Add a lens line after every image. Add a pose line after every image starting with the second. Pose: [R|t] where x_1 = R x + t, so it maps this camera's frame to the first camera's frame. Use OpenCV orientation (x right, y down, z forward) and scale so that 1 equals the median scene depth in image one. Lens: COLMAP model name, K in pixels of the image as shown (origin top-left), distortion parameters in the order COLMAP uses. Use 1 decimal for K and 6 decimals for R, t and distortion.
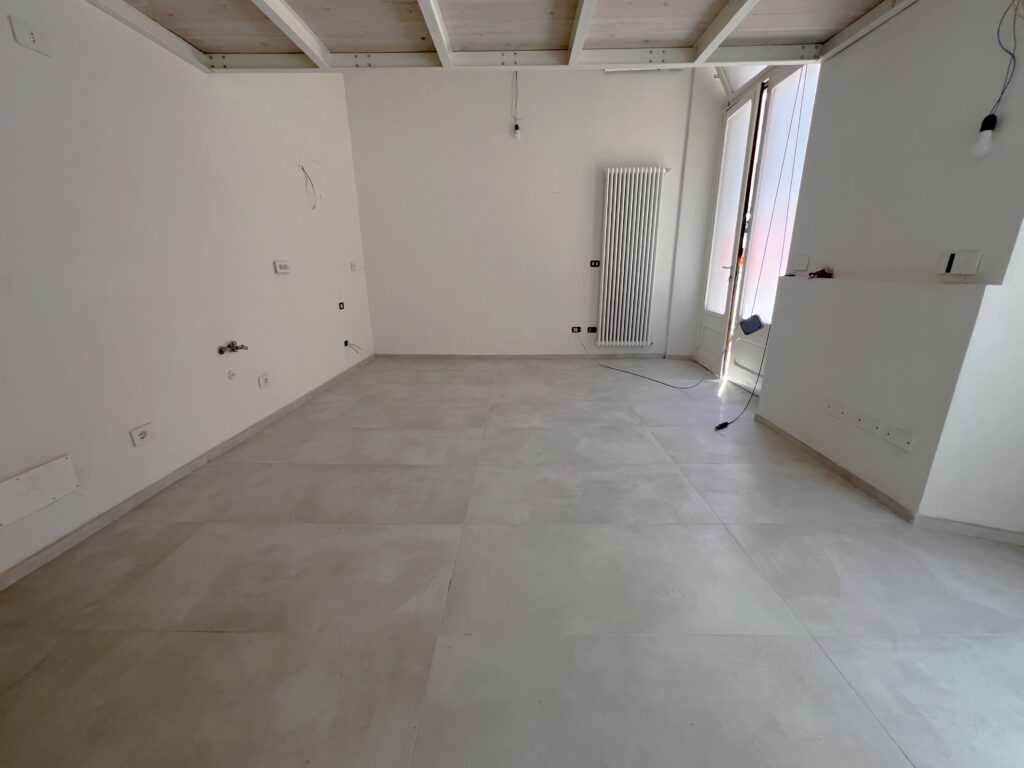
lens RADIAL K [[412.8, 0, 515.1], [0, 412.8, 386.0], [0, 0, 1]] dist [-0.000438, -0.000121]
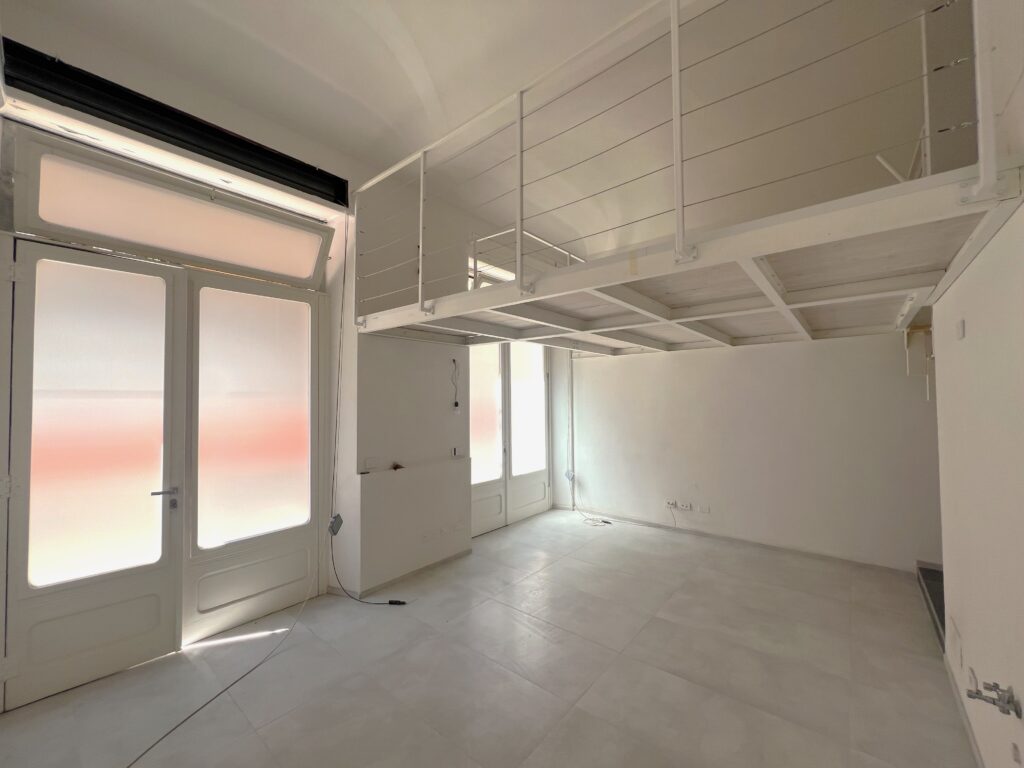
lens RADIAL K [[412.8, 0, 510.1], [0, 412.8, 388.0], [0, 0, 1]] dist [-0.000438, -0.000121]
pose [[-0.779798, 0.029333, 0.625343, -0.356781], [0.190657, 0.962578, 0.192596, -0.475160], [-0.596292, 0.269413, -0.756209, 1.128075]]
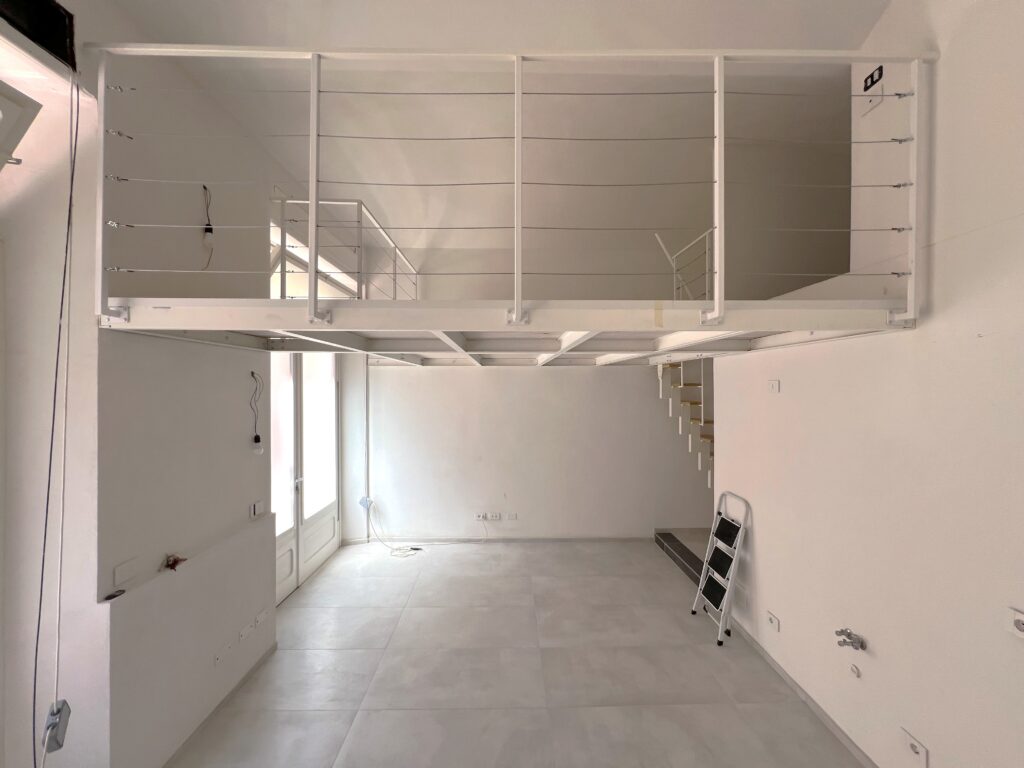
lens RADIAL K [[412.8, 0, 517.3], [0, 412.8, 387.5], [0, 0, 1]] dist [-0.000438, -0.000121]
pose [[-0.999108, 0.008885, -0.041281, 0.012370], [-0.003206, 0.958825, 0.283979, -0.548953], [0.042104, 0.283858, -0.957942, 1.093315]]
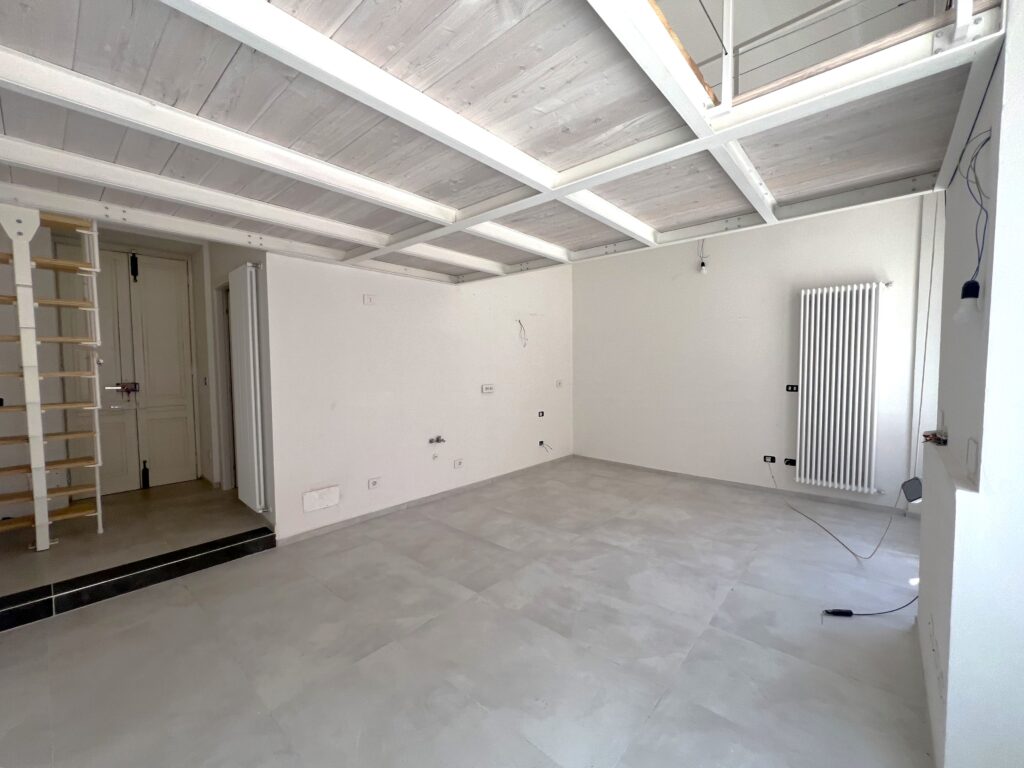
lens RADIAL K [[417.6, 0, 513.9], [0, 417.6, 386.4], [0, 0, 1]] dist [-0.004502, 0.001174]
pose [[0.761759, 0.036674, -0.646821, 0.392426], [-0.181466, 0.970510, -0.158685, -0.061235], [0.621927, 0.238256, 0.745950, -0.052191]]
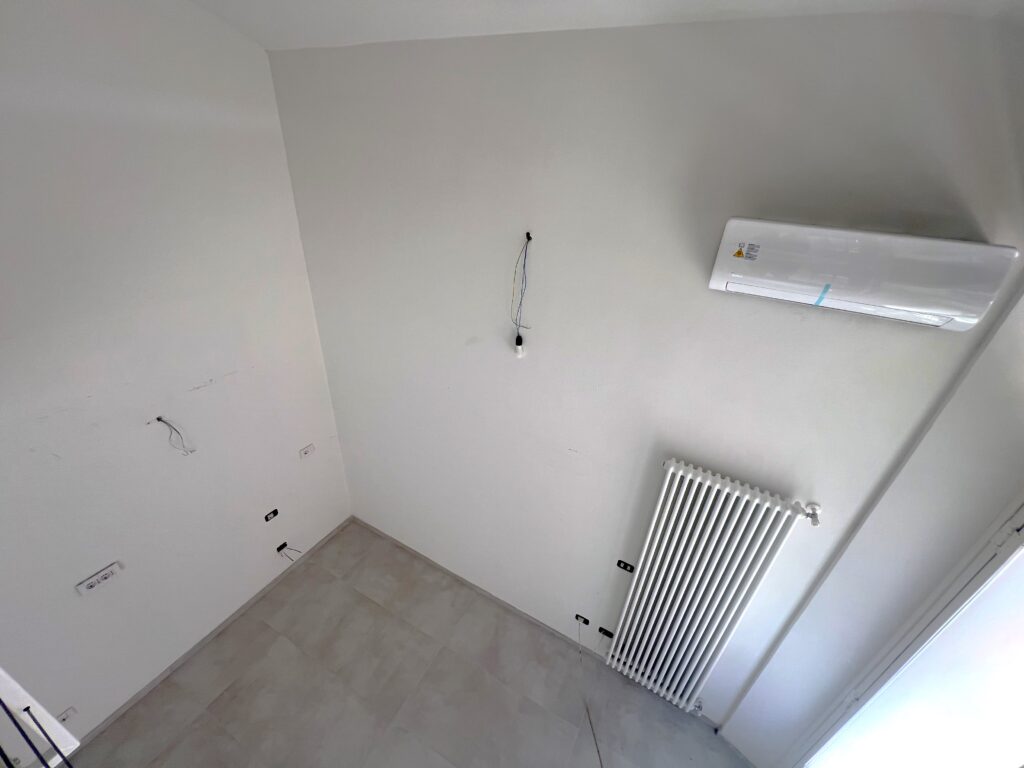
lens RADIAL K [[412.8, 0, 515.3], [0, 412.8, 387.4], [0, 0, 1]] dist [-0.000438, -0.000121]
pose [[0.888376, 0.281288, -0.362858, 0.241739], [-0.195007, 0.946684, 0.256439, -0.801080], [0.415645, -0.157055, 0.895864, 0.573402]]
